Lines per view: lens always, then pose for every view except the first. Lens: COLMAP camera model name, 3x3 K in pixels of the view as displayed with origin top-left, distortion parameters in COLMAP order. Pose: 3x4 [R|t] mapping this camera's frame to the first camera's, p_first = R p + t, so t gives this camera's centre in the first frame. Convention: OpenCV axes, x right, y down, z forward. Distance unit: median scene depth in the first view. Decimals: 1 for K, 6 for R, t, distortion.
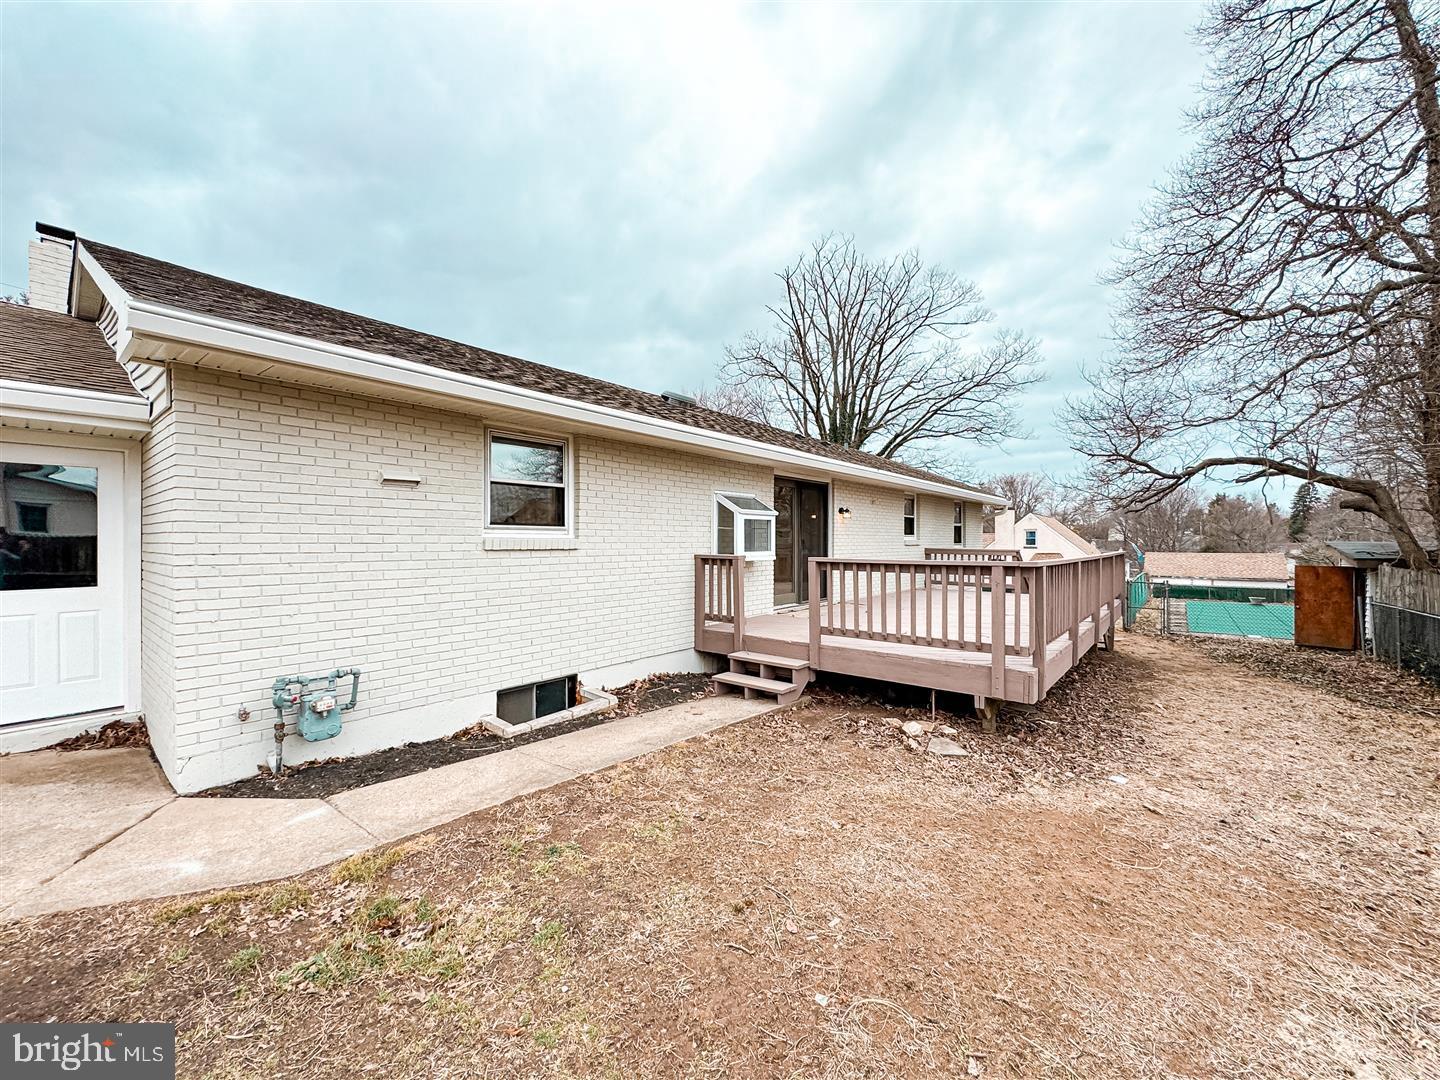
lens RADIAL K [[574.1, 0, 720.0], [0, 574.1, 540.0], [0, 0, 1]] dist [-0.000895, -0.000422]
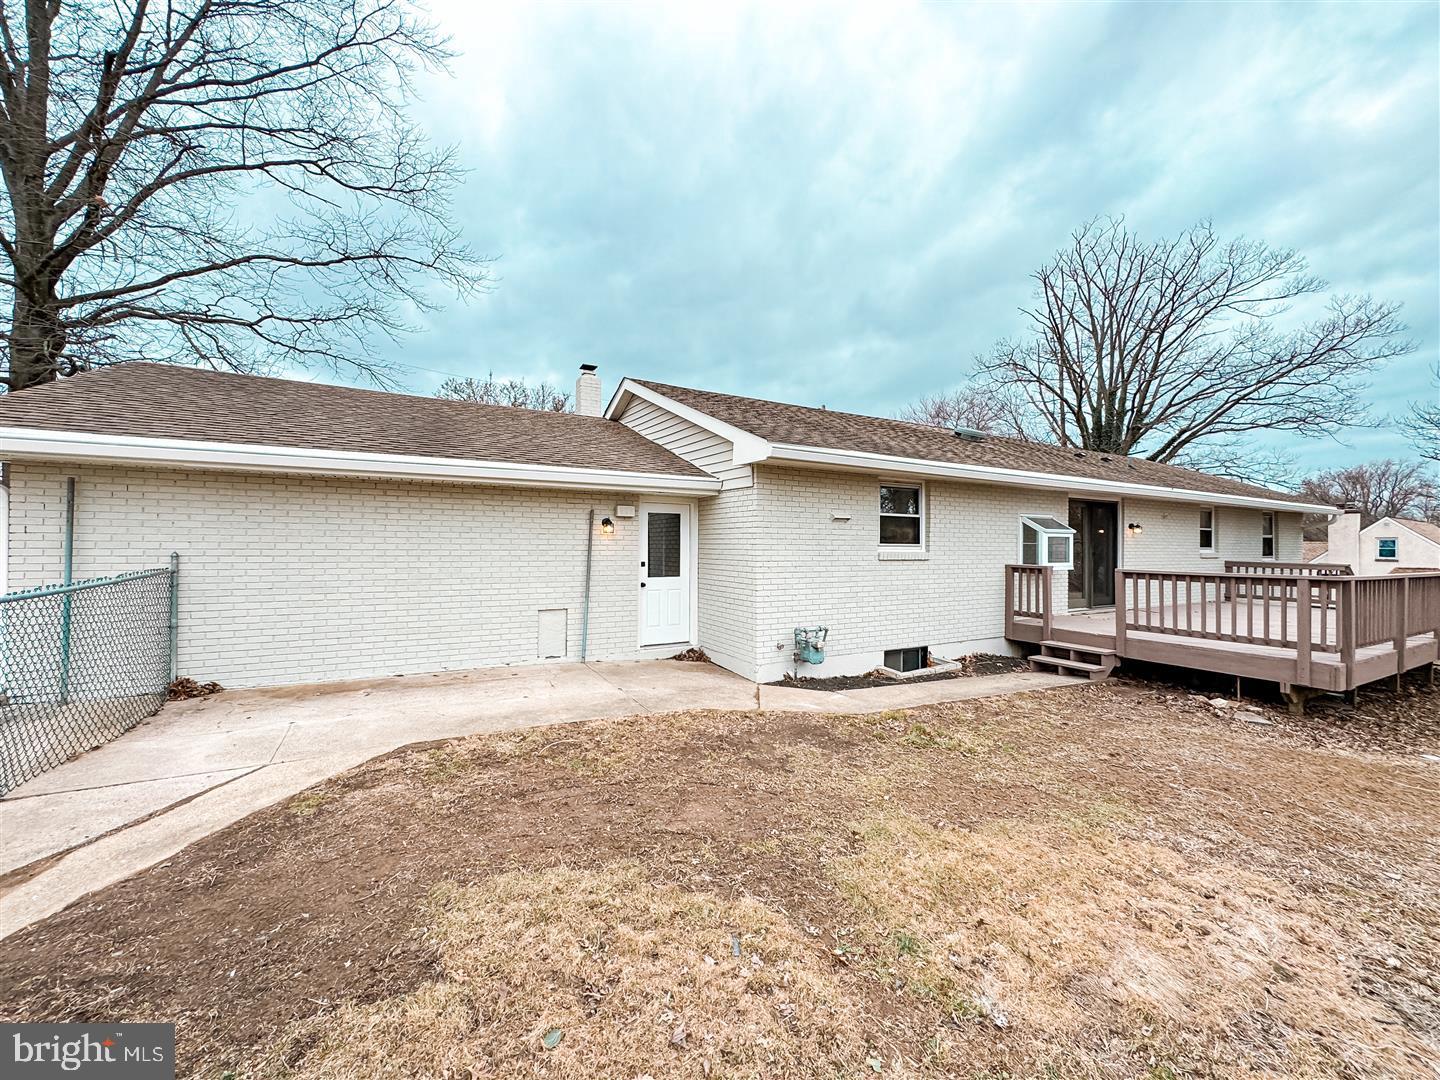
lens RADIAL K [[574.1, 0, 720.0], [0, 574.1, 540.0], [0, 0, 1]] dist [-0.000895, -0.000422]
pose [[0.930984, 0.002880, -0.365048, -0.101226], [-0.006229, 0.999949, -0.007998, -0.009188], [0.365006, 0.009720, 0.930955, -0.260641]]
